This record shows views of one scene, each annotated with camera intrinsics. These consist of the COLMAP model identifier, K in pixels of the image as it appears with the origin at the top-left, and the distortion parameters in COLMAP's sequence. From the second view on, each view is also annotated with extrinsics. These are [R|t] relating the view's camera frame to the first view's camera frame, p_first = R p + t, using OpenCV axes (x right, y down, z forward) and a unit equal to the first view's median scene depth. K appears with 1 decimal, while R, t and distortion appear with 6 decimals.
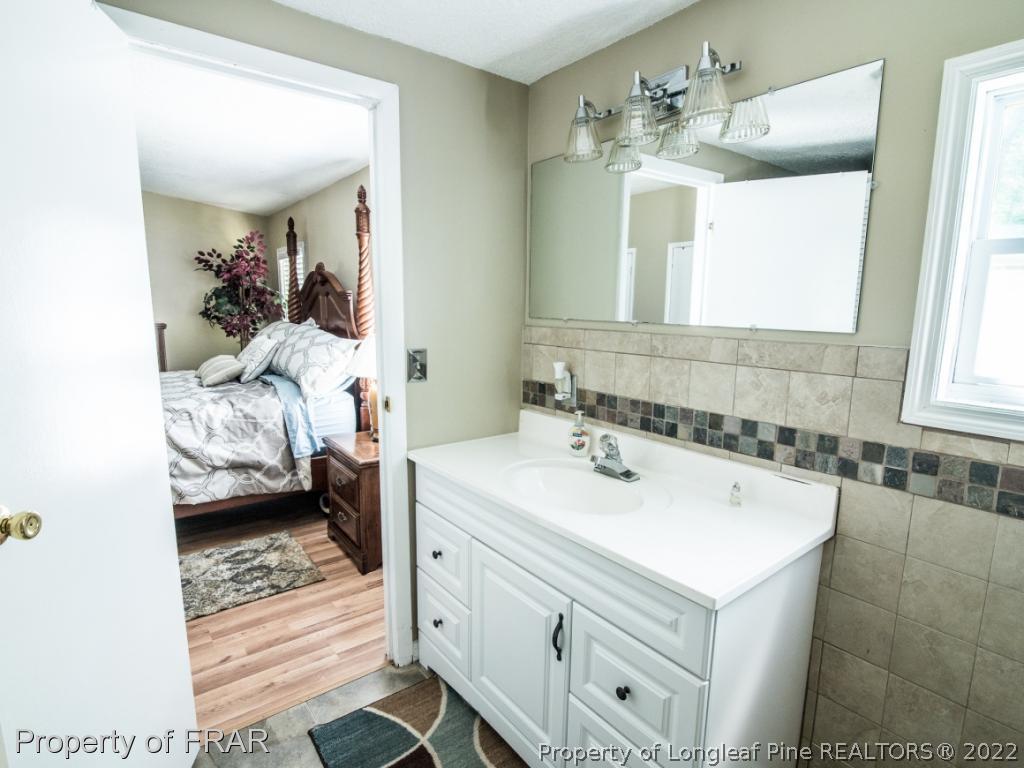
lens RADIAL K [[521.0, 0, 489.5], [0, 521.0, 387.7], [0, 0, 1]] dist [-0.014517, 0.001252]
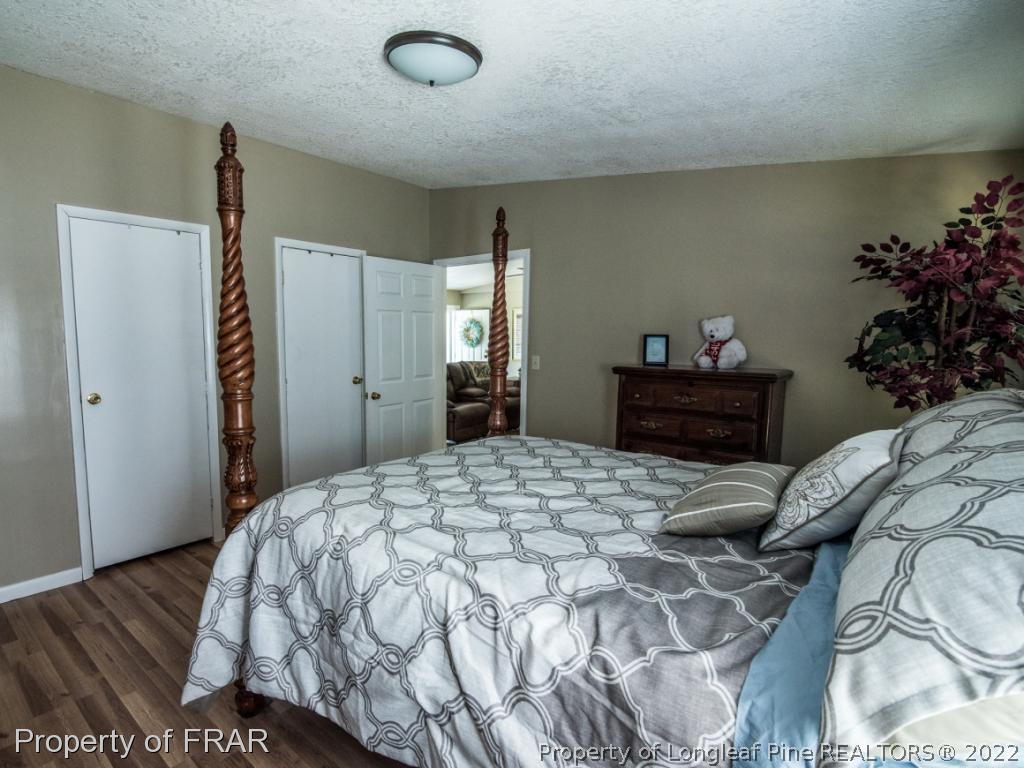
lens RADIAL K [[521.0, 0, 489.5], [0, 521.0, 387.7], [0, 0, 1]] dist [-0.014517, 0.001252]
pose [[0.237801, 0.098558, -0.966301, -0.466658], [-0.164244, 0.984593, 0.060004, -0.323924], [0.957327, 0.144440, 0.250325, 1.939415]]
